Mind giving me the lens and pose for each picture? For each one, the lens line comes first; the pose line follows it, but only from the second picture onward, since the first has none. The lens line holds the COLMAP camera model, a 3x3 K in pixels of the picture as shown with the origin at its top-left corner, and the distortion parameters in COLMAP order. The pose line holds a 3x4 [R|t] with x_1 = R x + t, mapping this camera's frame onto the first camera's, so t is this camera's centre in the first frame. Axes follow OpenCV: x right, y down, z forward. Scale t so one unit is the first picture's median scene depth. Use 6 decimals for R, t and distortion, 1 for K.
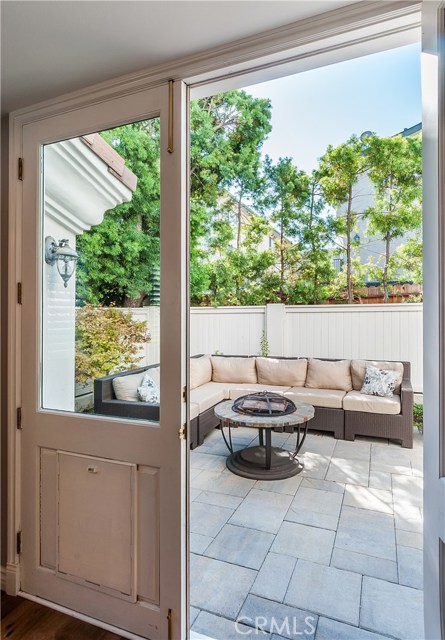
lens RADIAL K [[357.5, 0, 233.2], [0, 357.5, 320.7], [0, 0, 1]] dist [-0.000203, -0.000036]
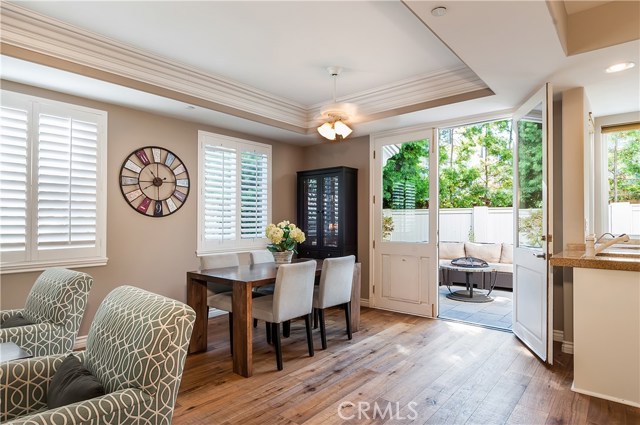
lens RADIAL K [[360.4, 0, 321.6], [0, 360.4, 216.2], [0, 0, 1]] dist [-0.012610, -0.000875]
pose [[0.949228, 0.006827, -0.314516, -0.034927], [-0.015161, 0.999596, -0.024059, 0.043699], [0.314224, 0.027606, 0.948947, -0.662967]]
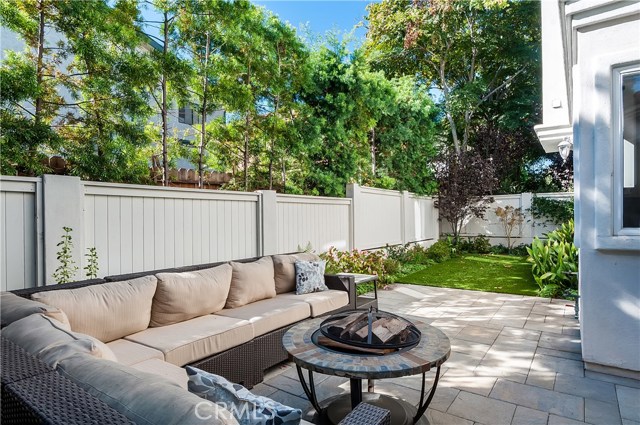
lens RADIAL K [[360.4, 0, 321.6], [0, 360.4, 216.2], [0, 0, 1]] dist [-0.012610, -0.000875]
pose [[0.230244, 0.007004, 0.973108, -0.406725], [0.024101, 0.999626, -0.012897, 0.034350], [-0.972835, 0.026422, 0.229989, 0.711807]]
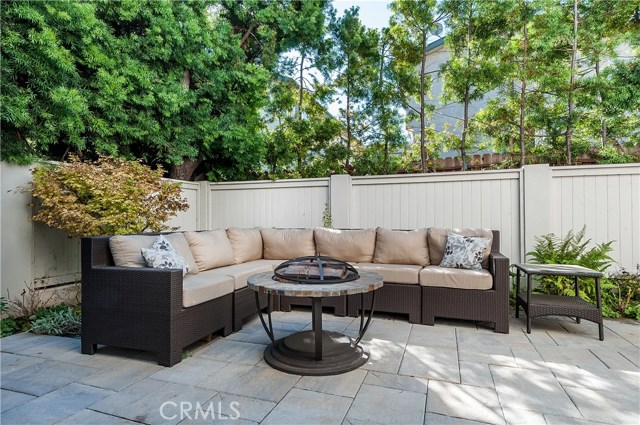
lens RADIAL K [[341.0, 0, 320.8], [0, 341.0, 215.1], [0, 0, 1]] dist [-0.001395, -0.001268]
pose [[0.999217, 0.007206, 0.038896, 0.051265], [-0.006045, 0.999535, -0.029884, 0.104556], [-0.039093, 0.029626, 0.998796, 0.222891]]
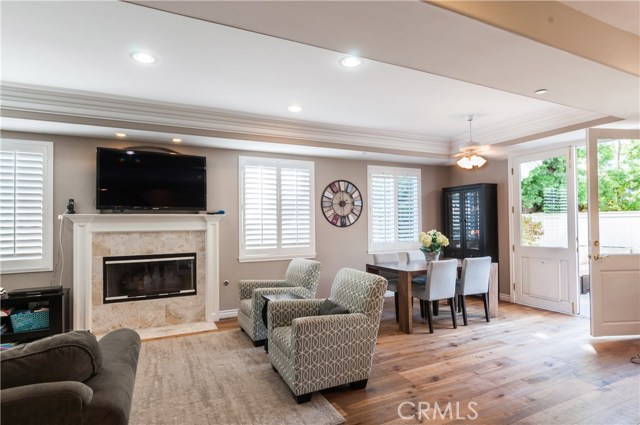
lens RADIAL K [[346.2, 0, 312.9], [0, 346.2, 215.9], [0, 0, 1]] dist [0.001034, -0.000578]
pose [[0.730210, -0.011018, -0.683134, 0.086610], [-0.008021, 0.999663, -0.024696, 0.022952], [0.683176, 0.023513, 0.729875, -0.942057]]
